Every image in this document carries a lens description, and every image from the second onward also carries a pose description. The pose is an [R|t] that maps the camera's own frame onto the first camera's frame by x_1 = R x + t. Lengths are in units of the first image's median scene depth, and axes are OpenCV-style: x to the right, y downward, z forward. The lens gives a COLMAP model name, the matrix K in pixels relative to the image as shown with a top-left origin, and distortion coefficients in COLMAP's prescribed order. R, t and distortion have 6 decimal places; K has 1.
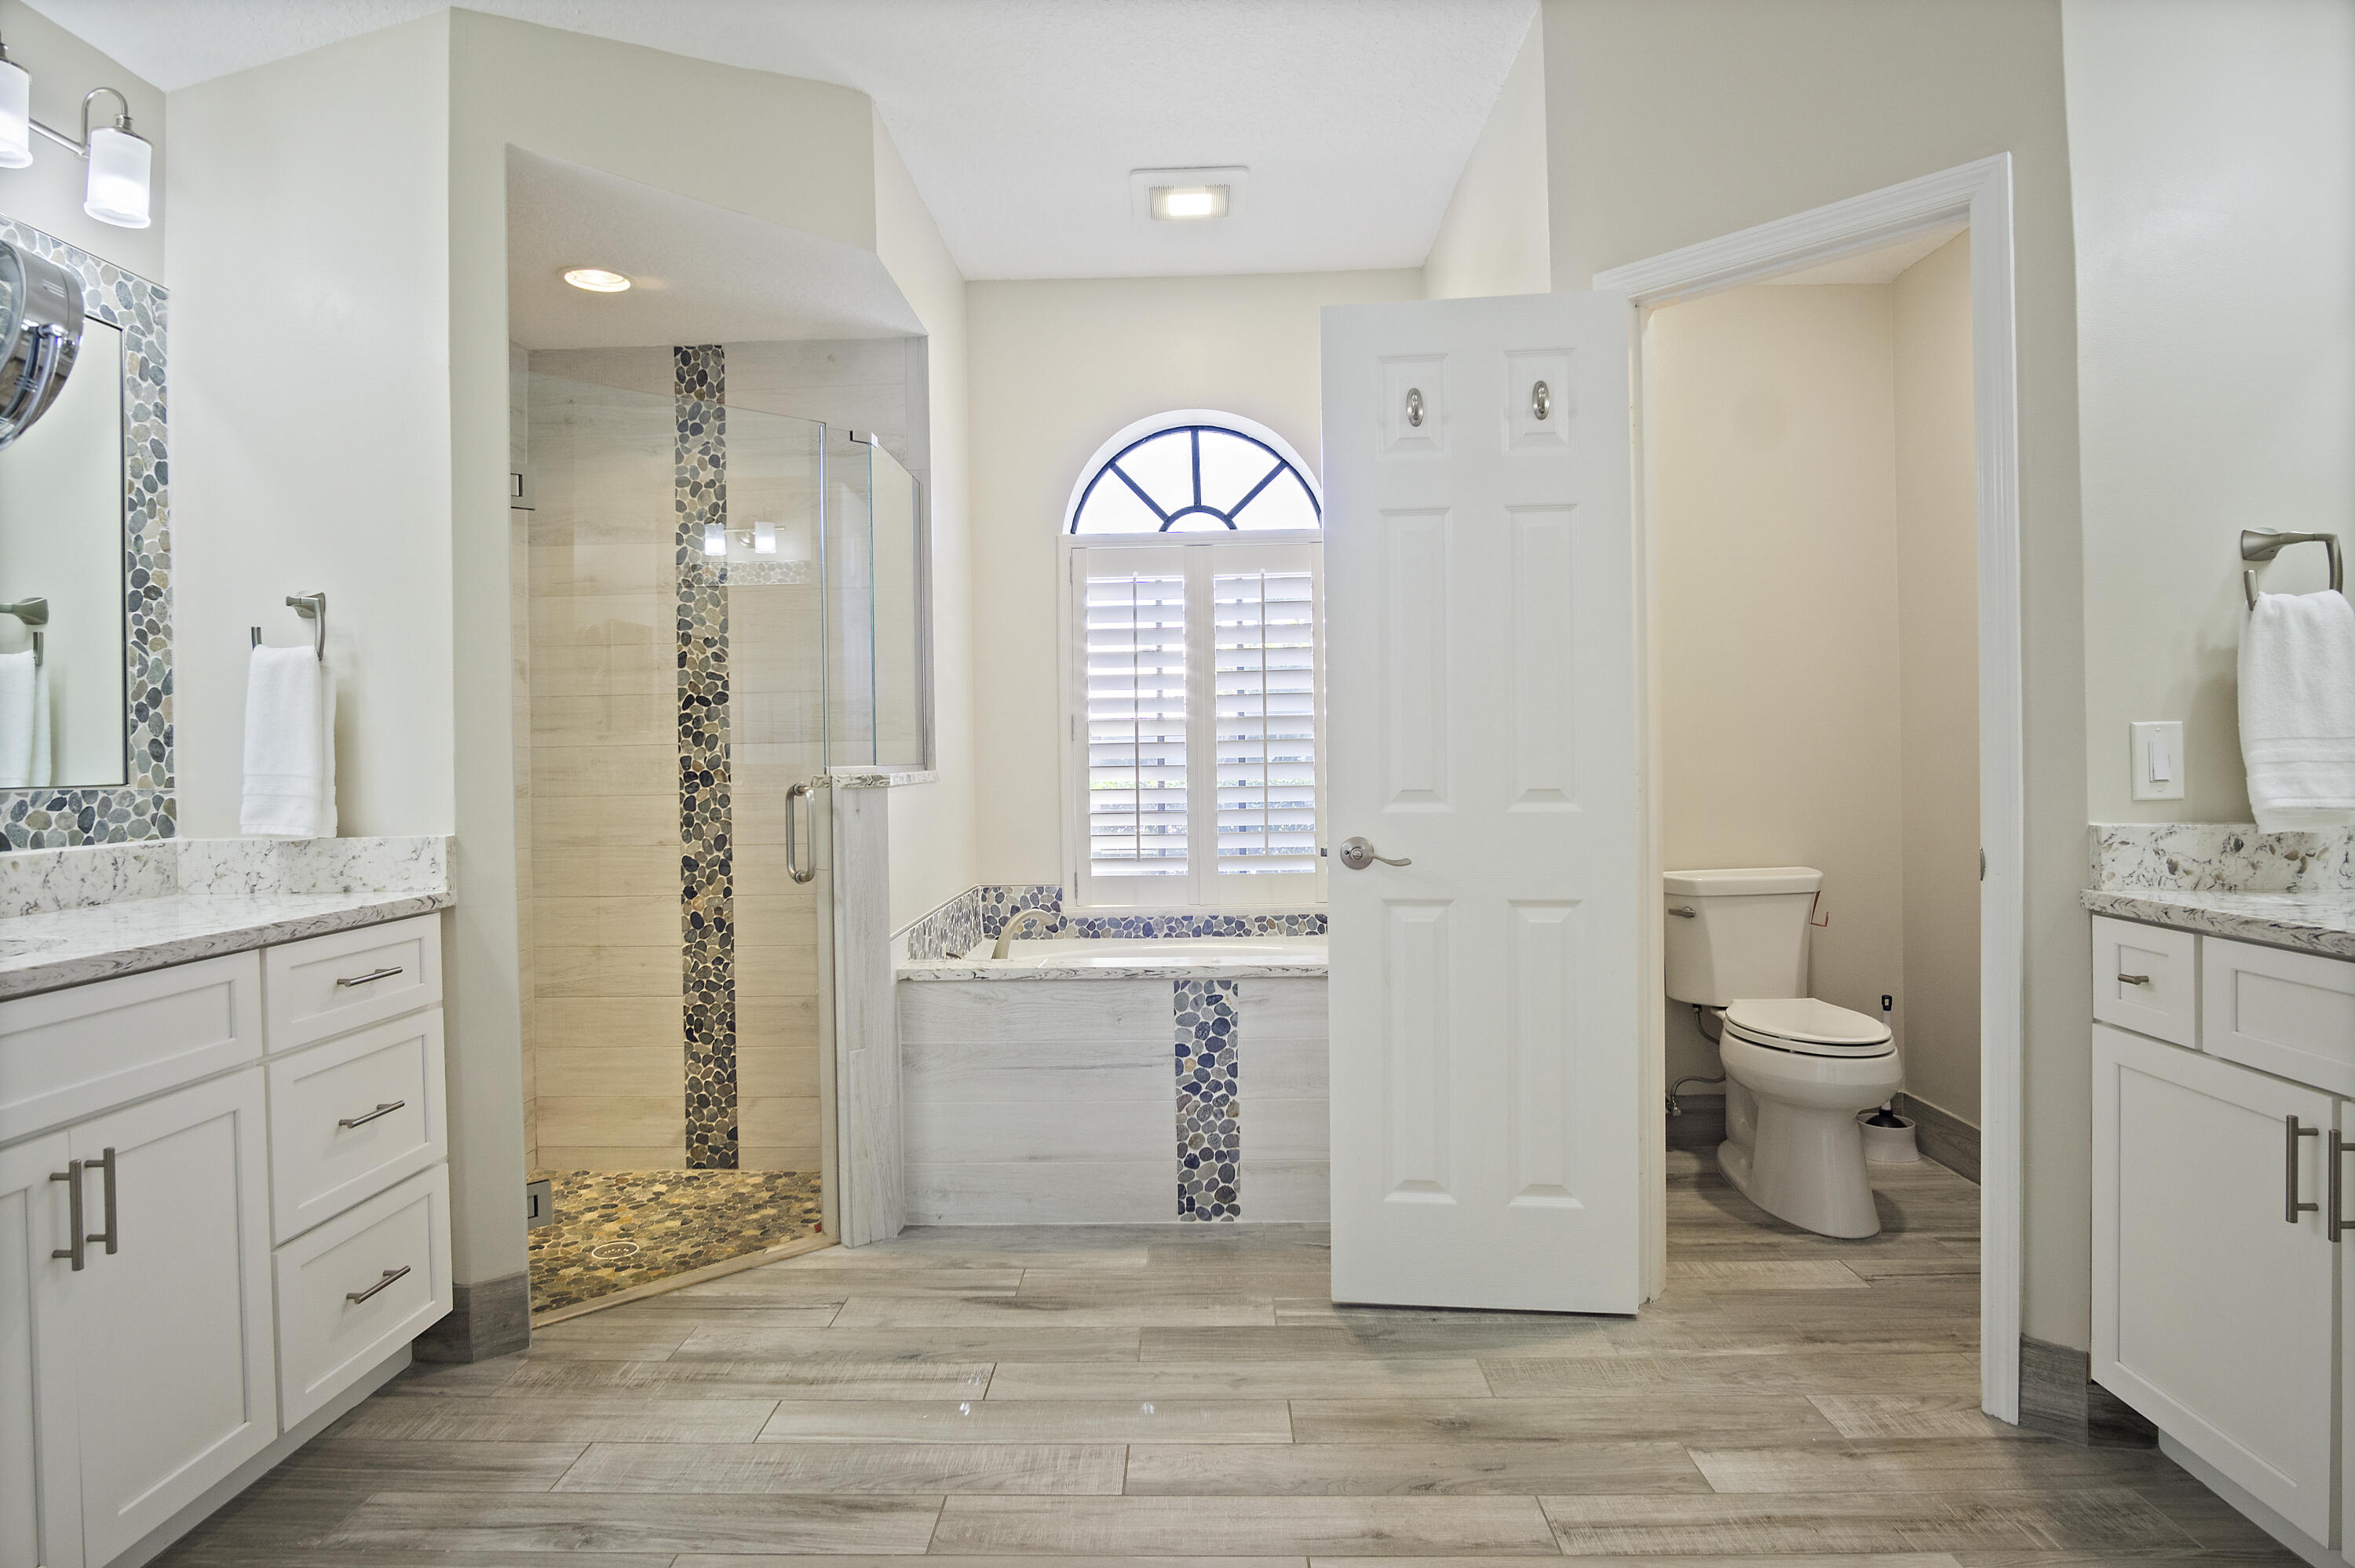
lens RADIAL K [[1285.6, 0, 1171.4], [0, 1285.6, 772.1], [0, 0, 1]] dist [-0.029131, 0.002320]
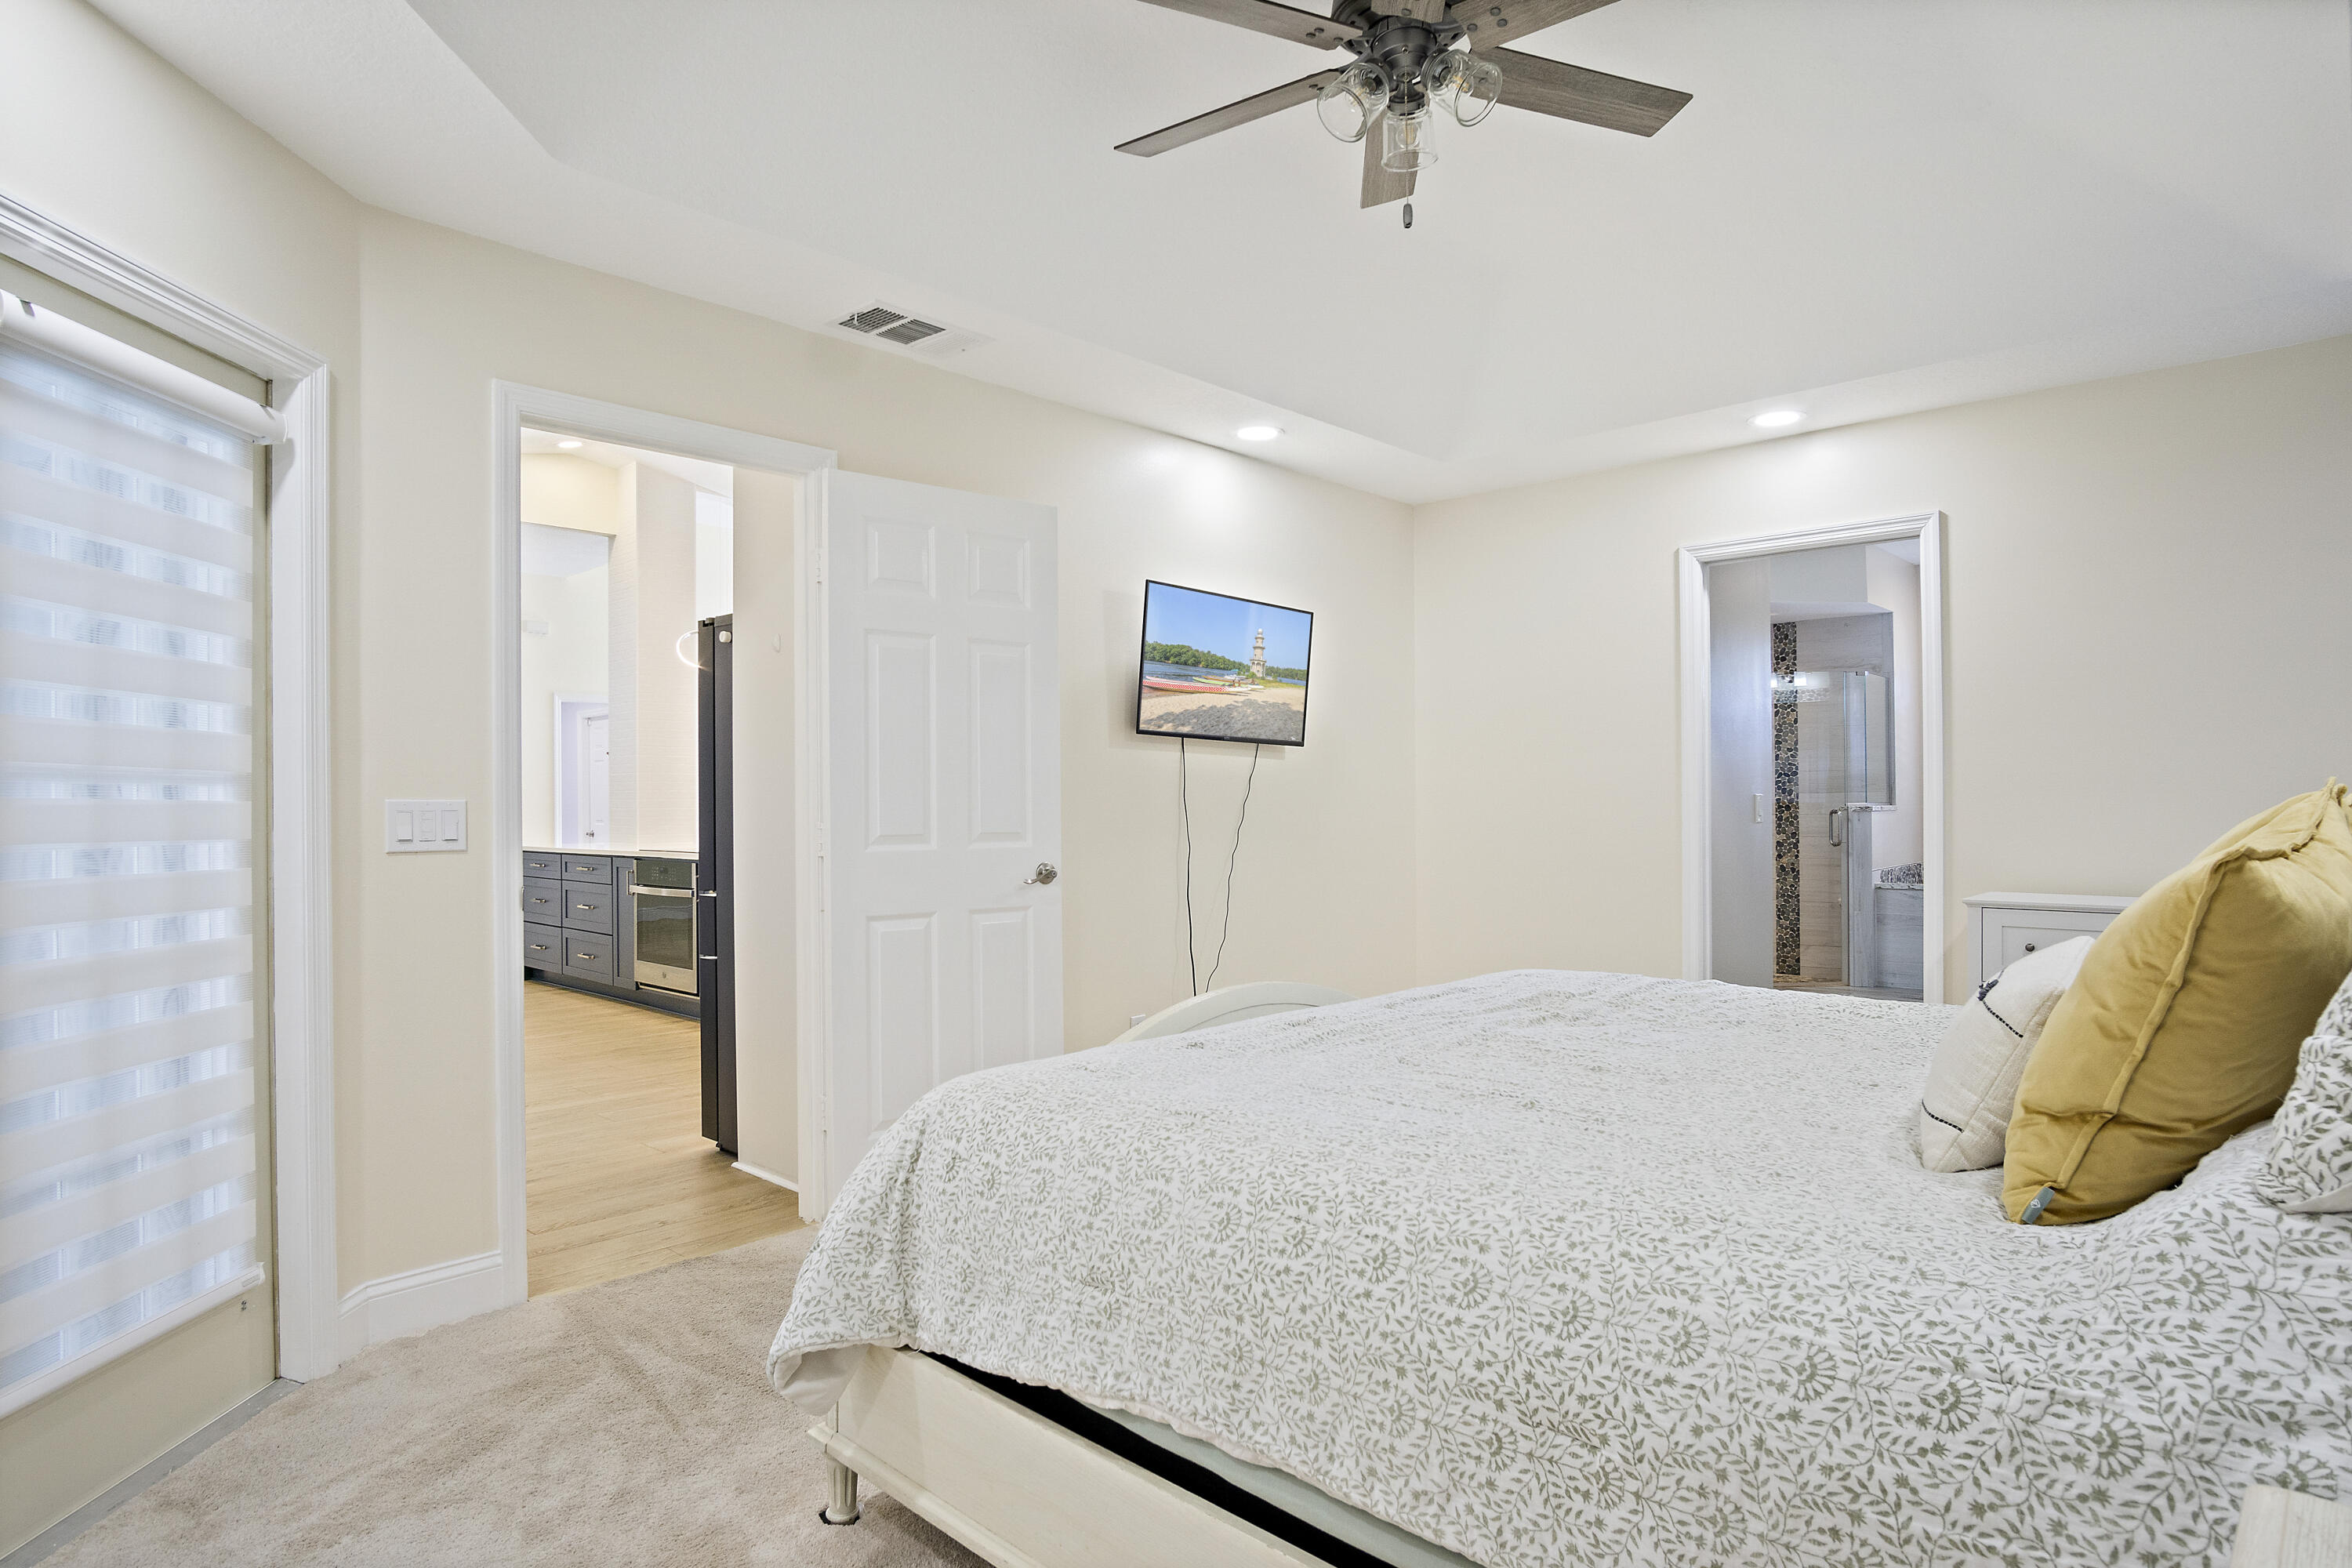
lens RADIAL K [[1284.2, 0, 1165.7], [0, 1284.2, 789.5], [0, 0, 1]] dist [-0.029131, 0.002320]
pose [[0.743759, 0.003128, -0.668441, 0.354148], [-0.012204, 0.999886, -0.008901, 0.006327], [0.668337, 0.014778, 0.743712, -1.511211]]
